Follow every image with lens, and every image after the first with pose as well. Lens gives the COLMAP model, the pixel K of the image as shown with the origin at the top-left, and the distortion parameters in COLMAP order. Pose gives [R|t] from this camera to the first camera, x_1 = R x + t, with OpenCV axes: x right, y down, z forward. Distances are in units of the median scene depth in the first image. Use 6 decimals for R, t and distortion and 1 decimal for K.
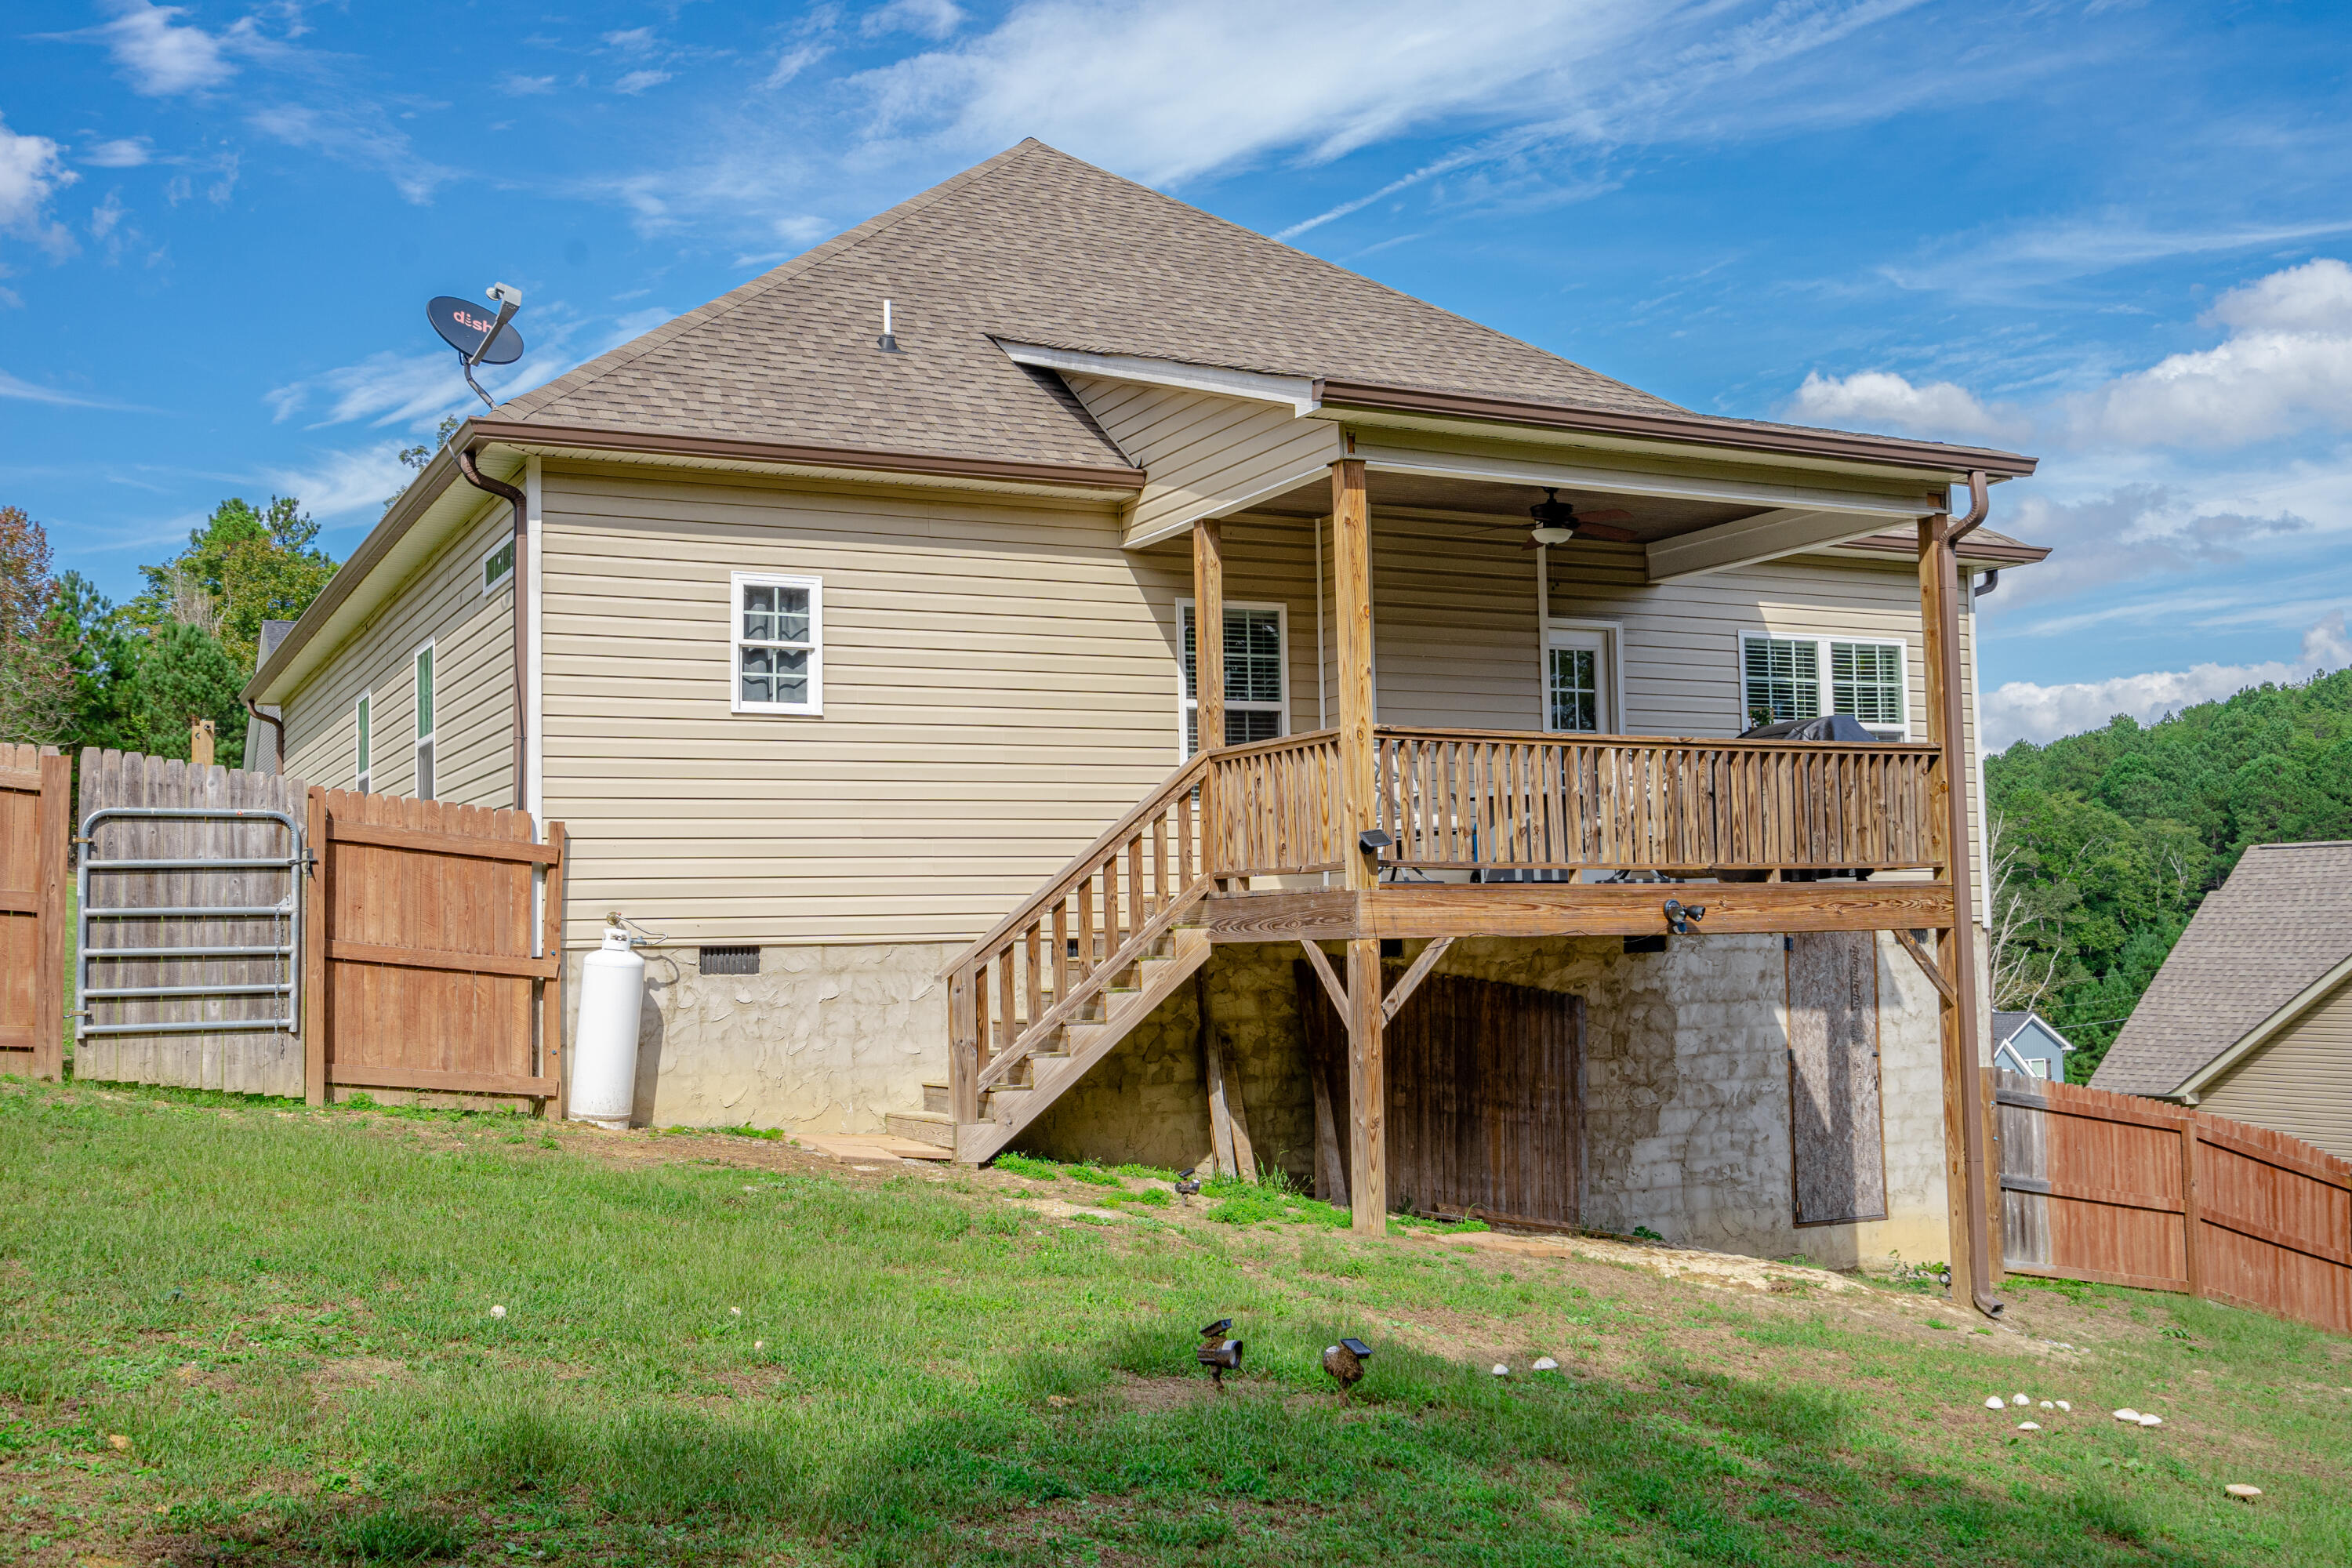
lens RADIAL K [[2235.8, 0, 1262.3], [0, 2235.8, 755.1], [0, 0, 1]] dist [-0.005209, 0.000000]
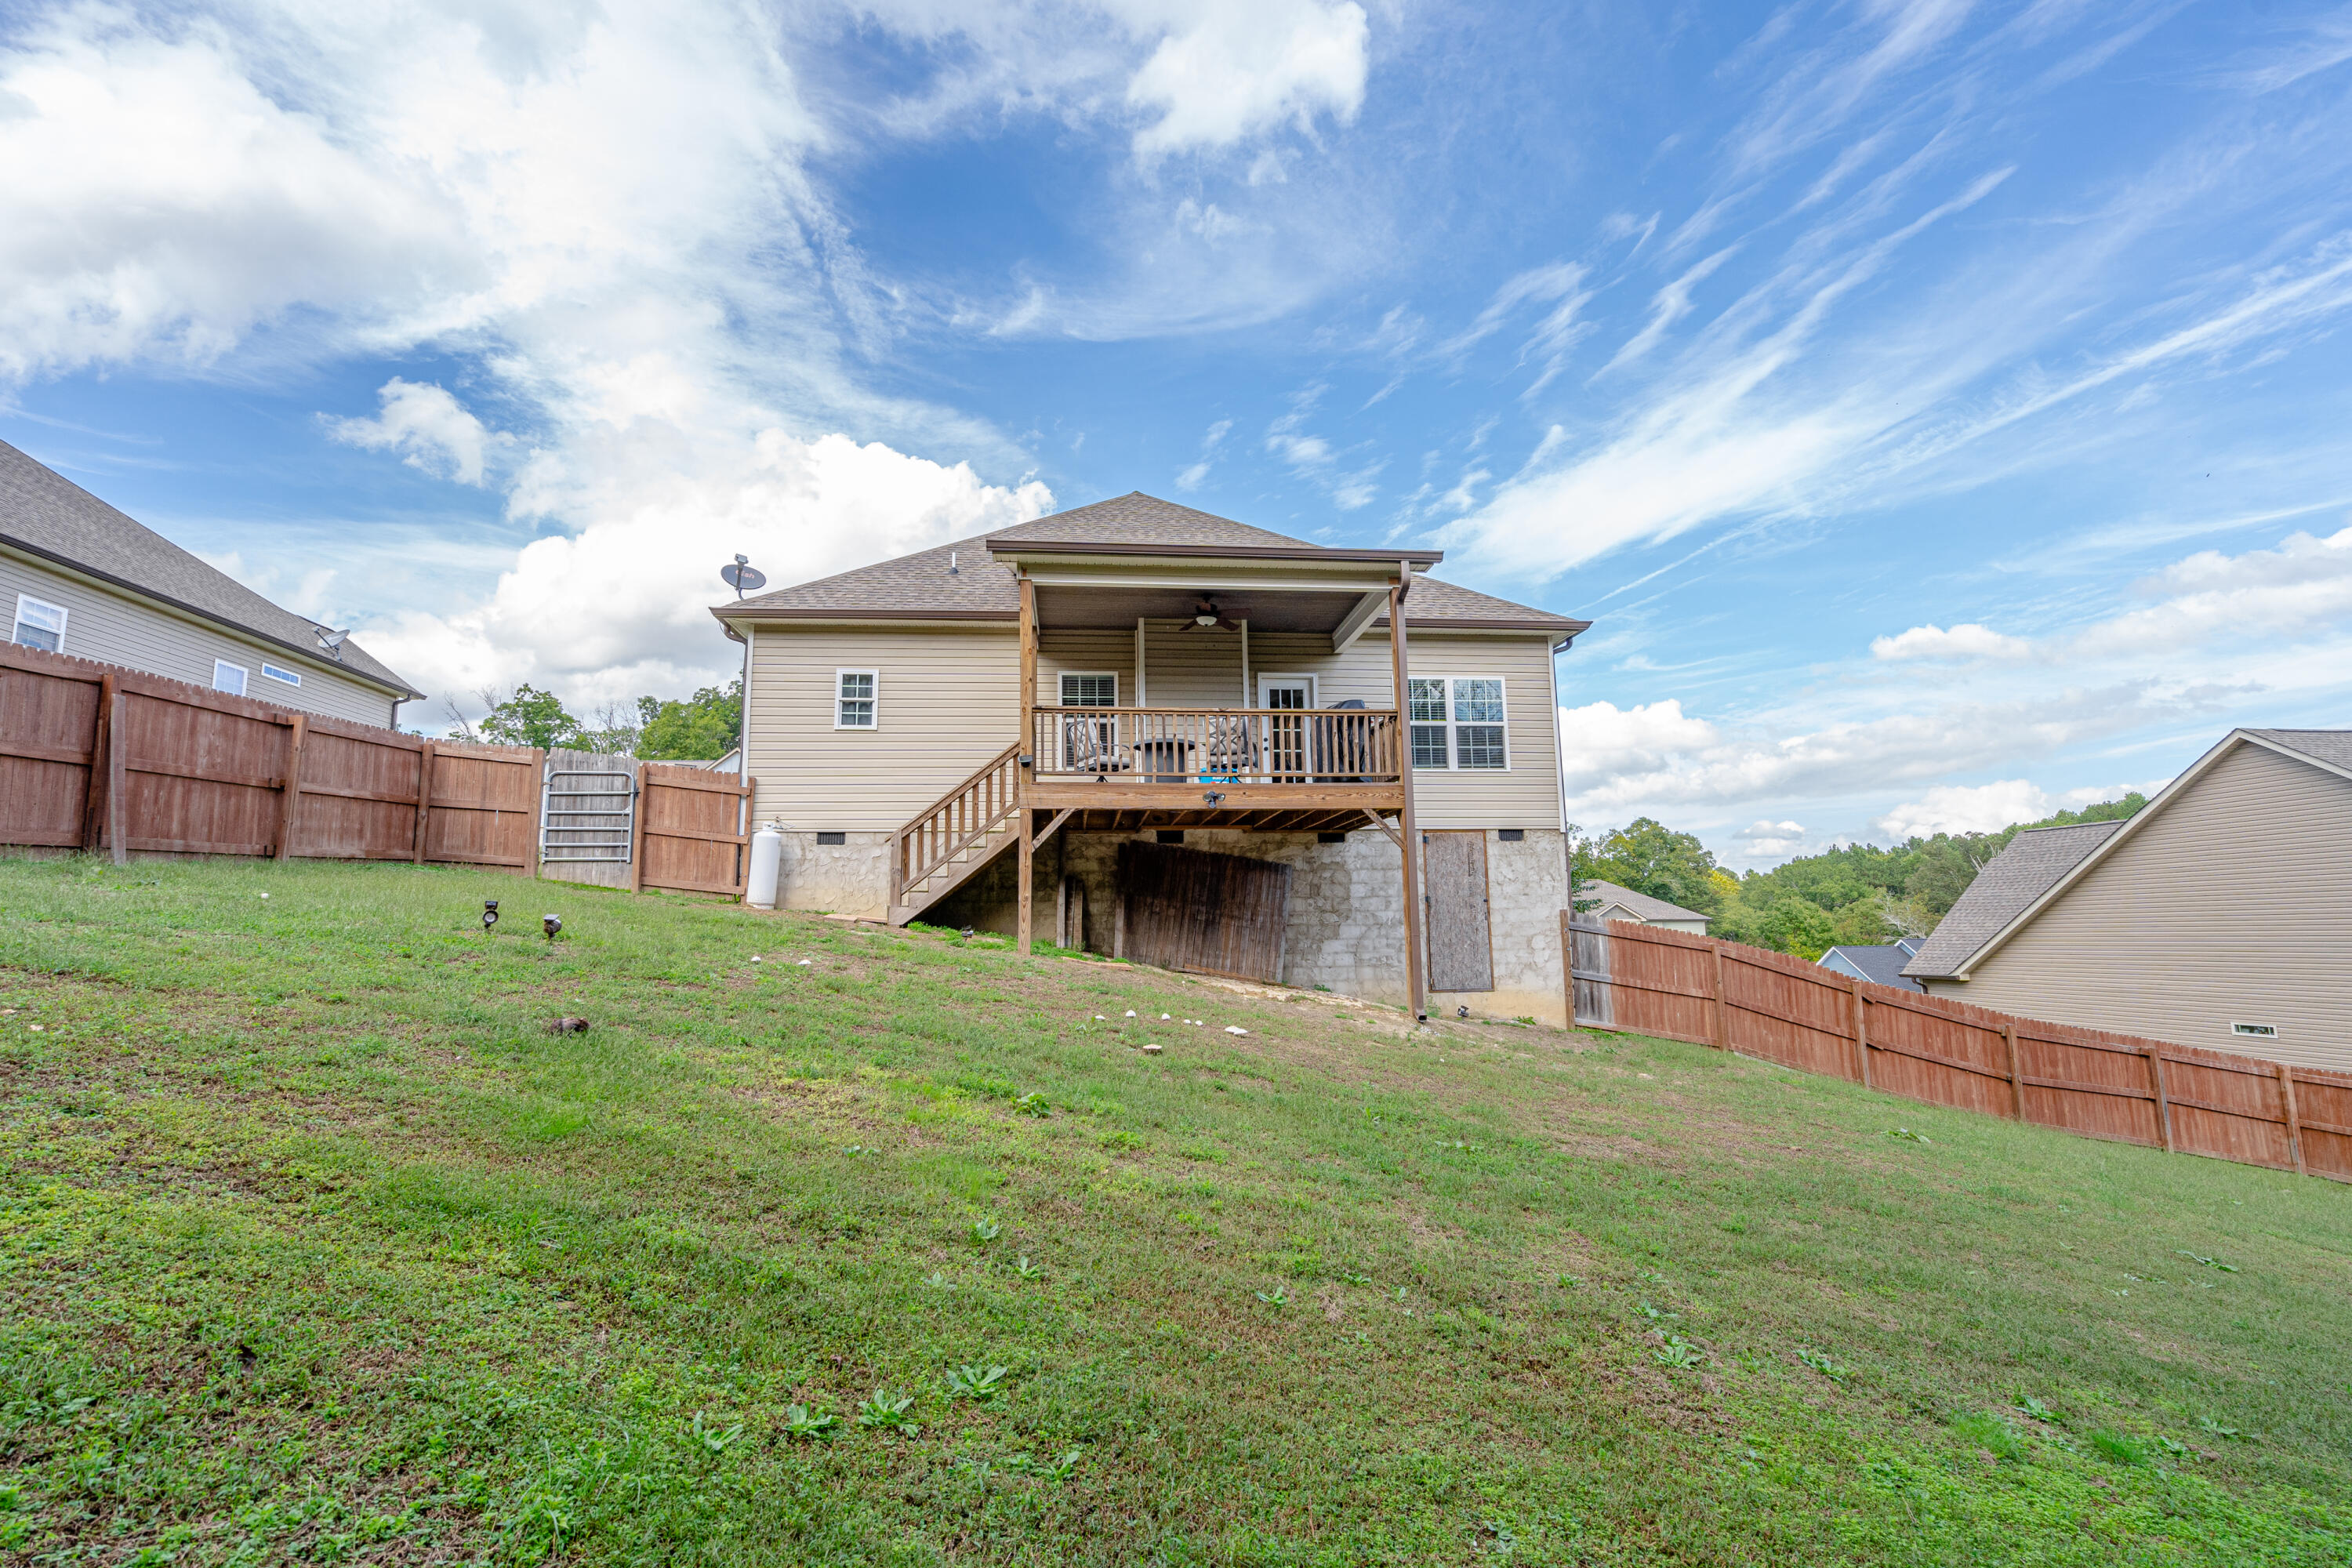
lens RADIAL K [[1024.1, 0, 1294.5], [0, 1024.1, 778.7], [0, 0, 1]] dist [-0.002215, 0.000202]
pose [[0.932618, -0.052287, -0.357057, 0.464655], [0.027526, 0.996872, -0.074086, 0.098867], [0.359814, 0.059265, 0.931140, 0.166815]]
